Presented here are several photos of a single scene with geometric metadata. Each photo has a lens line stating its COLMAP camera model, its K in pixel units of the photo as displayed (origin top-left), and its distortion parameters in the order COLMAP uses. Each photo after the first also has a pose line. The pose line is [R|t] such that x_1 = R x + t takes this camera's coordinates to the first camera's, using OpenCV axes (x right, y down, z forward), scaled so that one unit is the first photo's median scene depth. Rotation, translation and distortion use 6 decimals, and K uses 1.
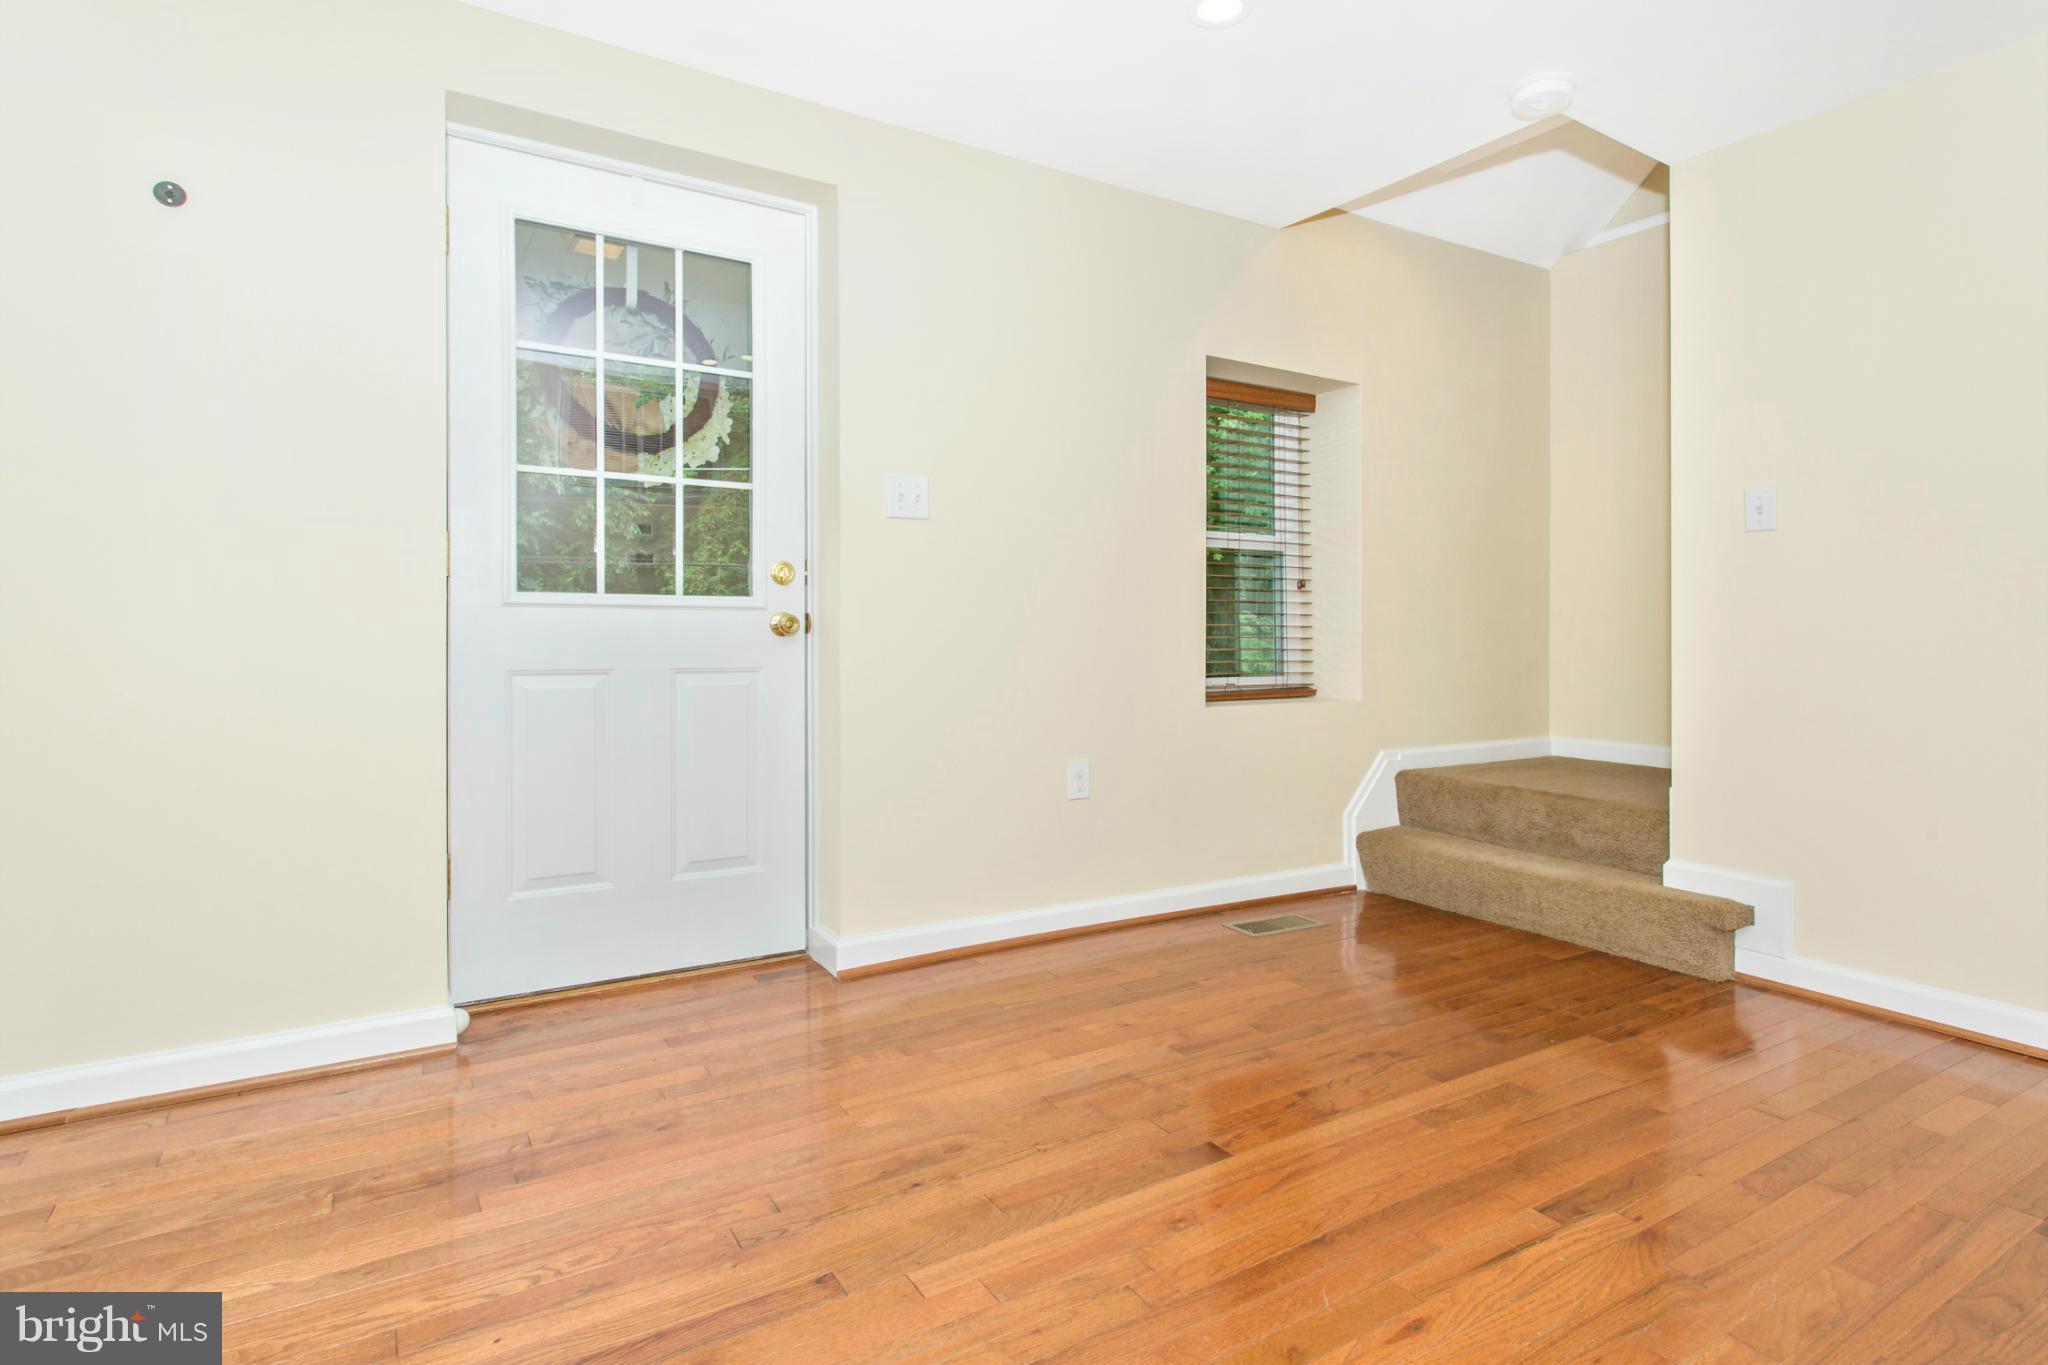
lens RADIAL K [[985.5, 0, 942.0], [0, 985.5, 632.2], [0, 0, 1]] dist [0.002023, 0.000380]
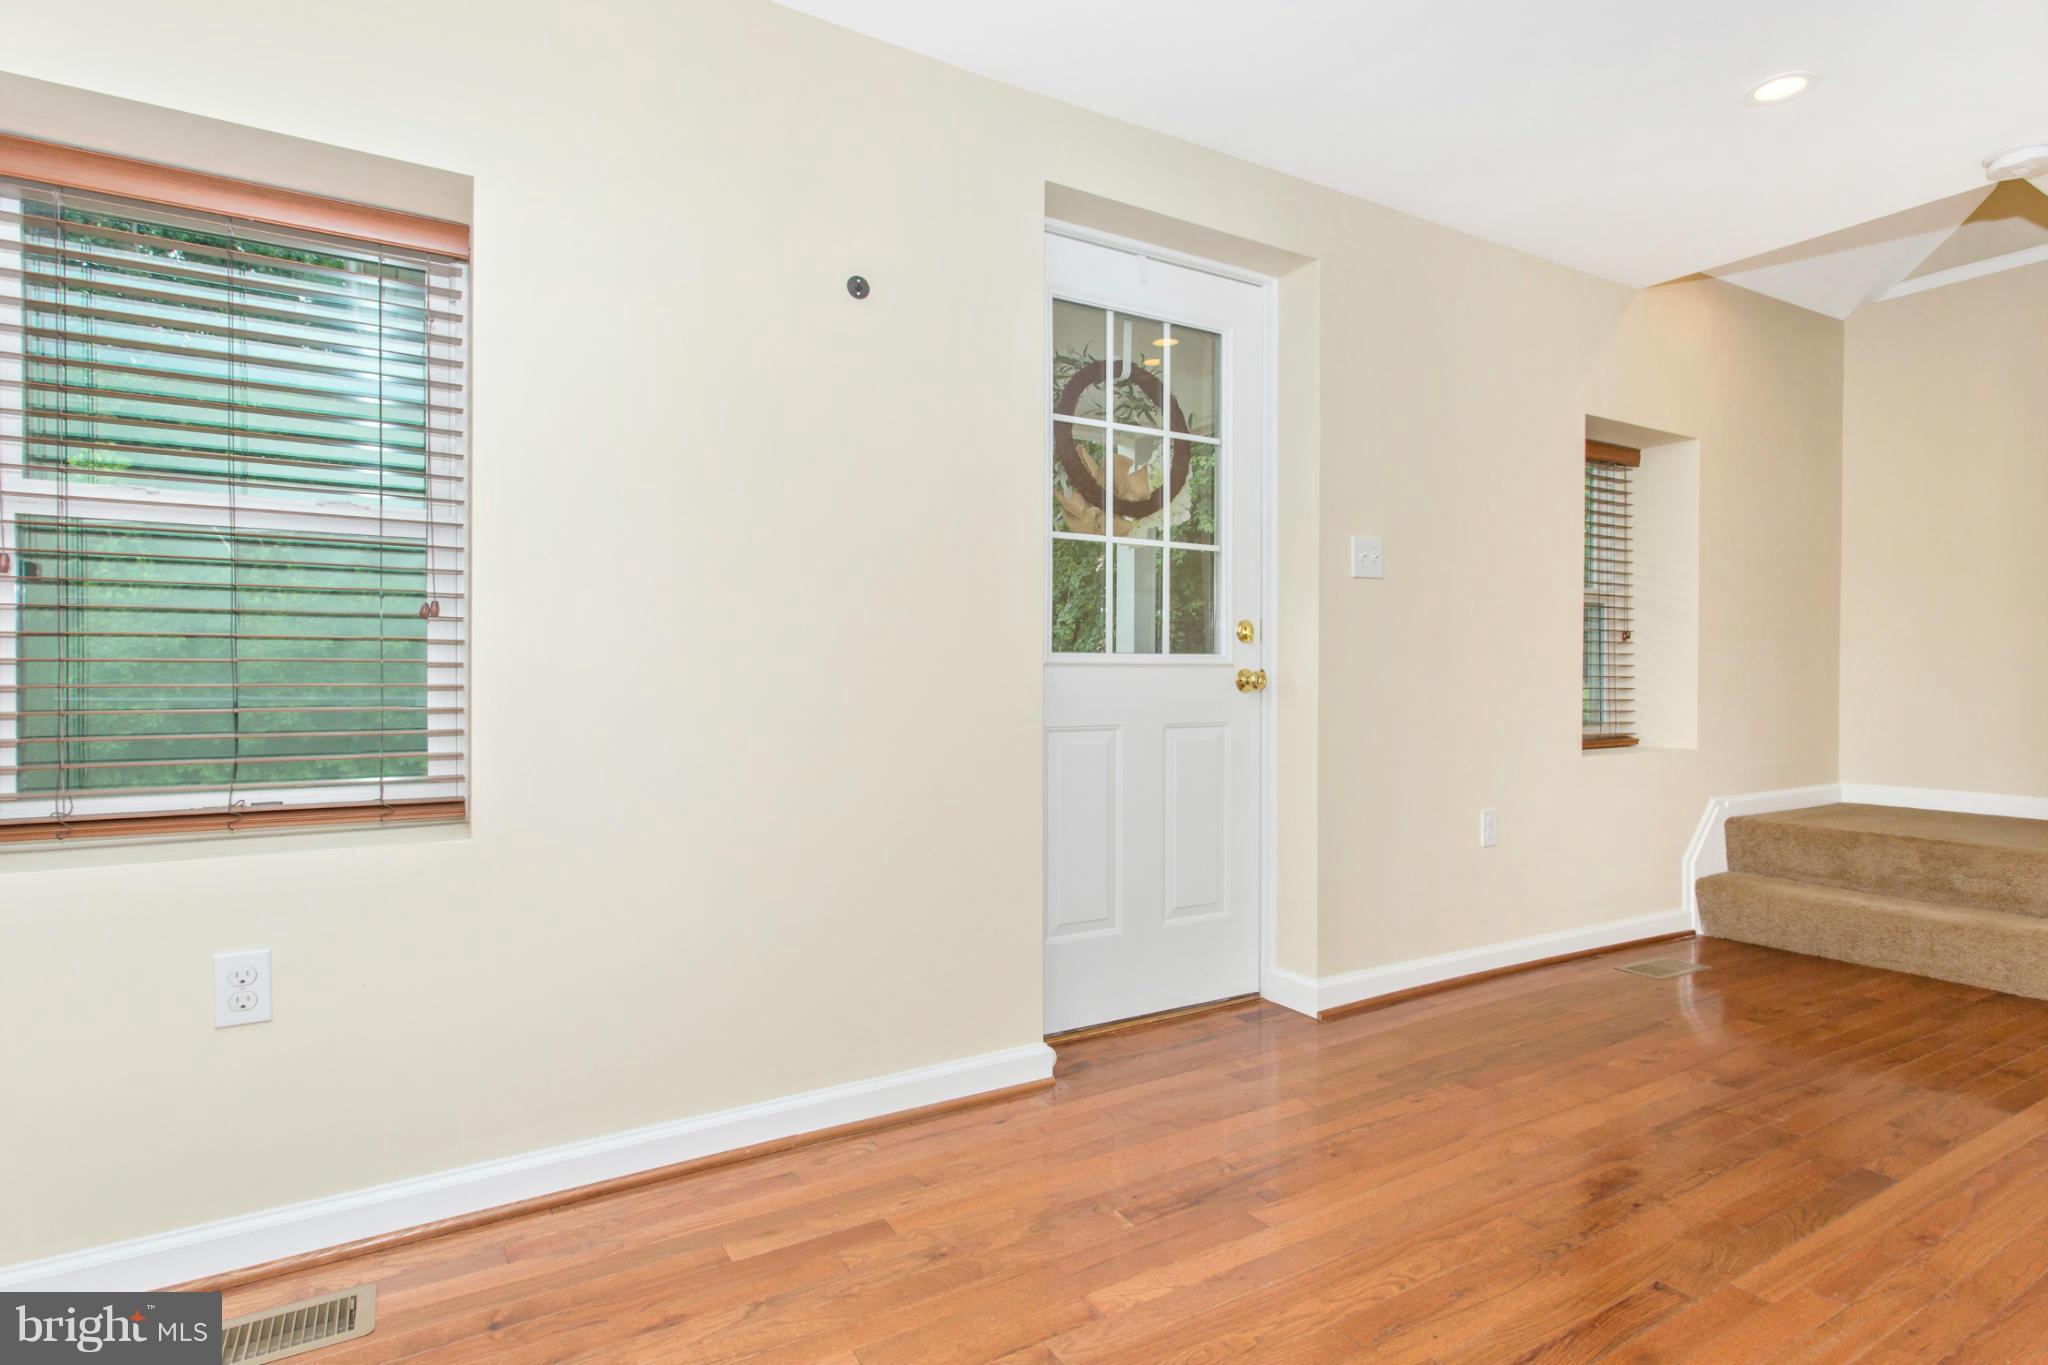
lens RADIAL K [[996.0, 0, 936.6], [0, 996.0, 687.2], [0, 0, 1]] dist [0.001536, 0.001479]
pose [[0.999883, -0.006587, -0.013834, -0.461249], [0.006692, 0.999949, 0.007596, -0.010609], [0.013783, -0.007688, 0.999875, -0.056779]]
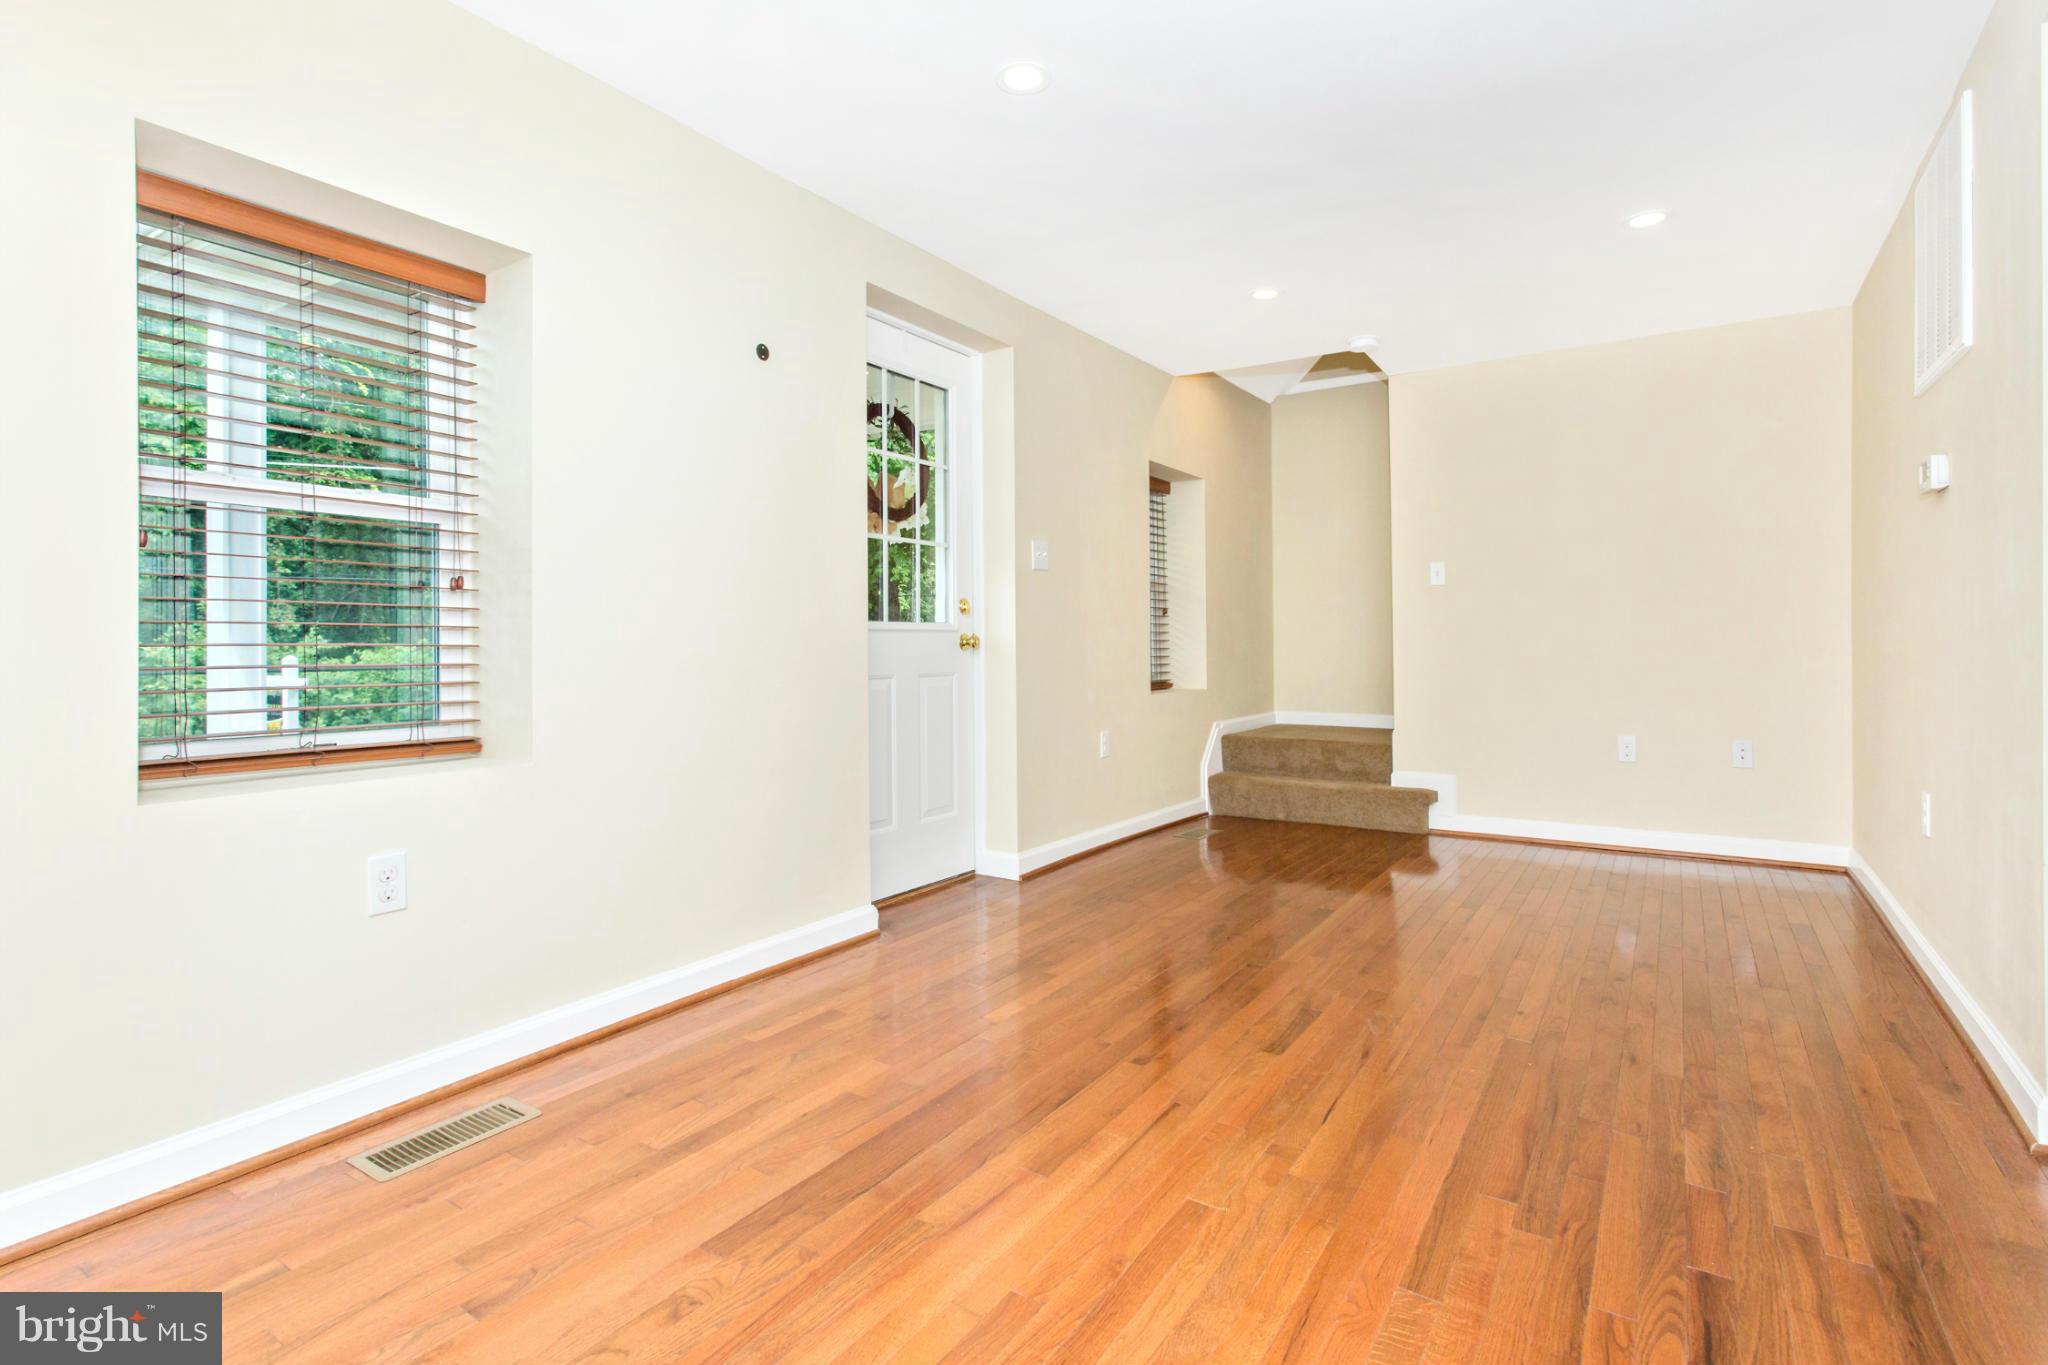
lens RADIAL K [[1033.1, 0, 940.8], [0, 1033.1, 634.9], [0, 0, 1]] dist [0.000341, -0.000026]
pose [[0.903676, -0.007643, 0.428148, -0.815611], [0.013223, 0.999862, -0.010060, -0.003397], [-0.428012, 0.014753, 0.903653, -0.332815]]
